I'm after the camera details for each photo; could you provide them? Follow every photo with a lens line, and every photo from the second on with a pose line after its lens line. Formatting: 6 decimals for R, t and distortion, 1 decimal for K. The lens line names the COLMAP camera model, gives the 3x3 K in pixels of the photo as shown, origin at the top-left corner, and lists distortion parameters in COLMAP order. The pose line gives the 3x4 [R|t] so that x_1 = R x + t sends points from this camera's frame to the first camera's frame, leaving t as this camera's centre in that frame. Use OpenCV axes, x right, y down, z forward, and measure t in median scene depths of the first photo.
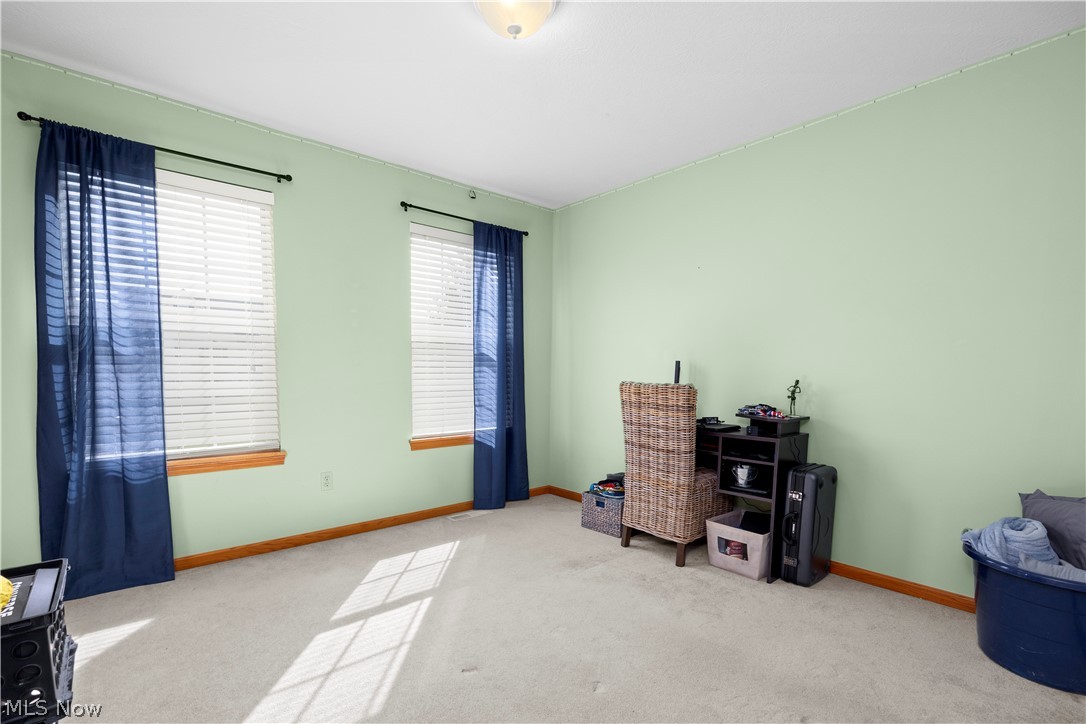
lens RADIAL K [[496.6, 0, 543.3], [0, 496.6, 431.1], [0, 0, 1]] dist [-0.002367, -0.000243]
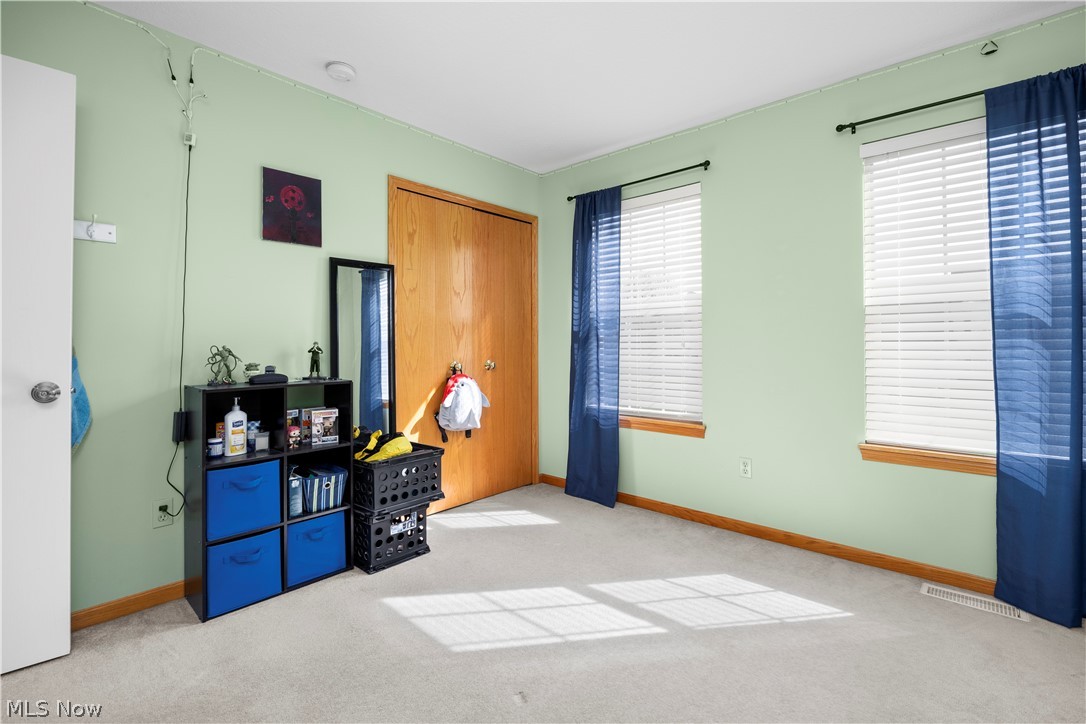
lens RADIAL K [[487.0, 0, 543.4], [0, 487.0, 344.9], [0, 0, 1]] dist [-0.010620, -0.000245]
pose [[0.120485, -0.004454, -0.992705, 0.440626], [-0.115497, 0.993136, -0.018474, -0.069278], [0.985974, 0.116880, 0.119144, 0.558639]]
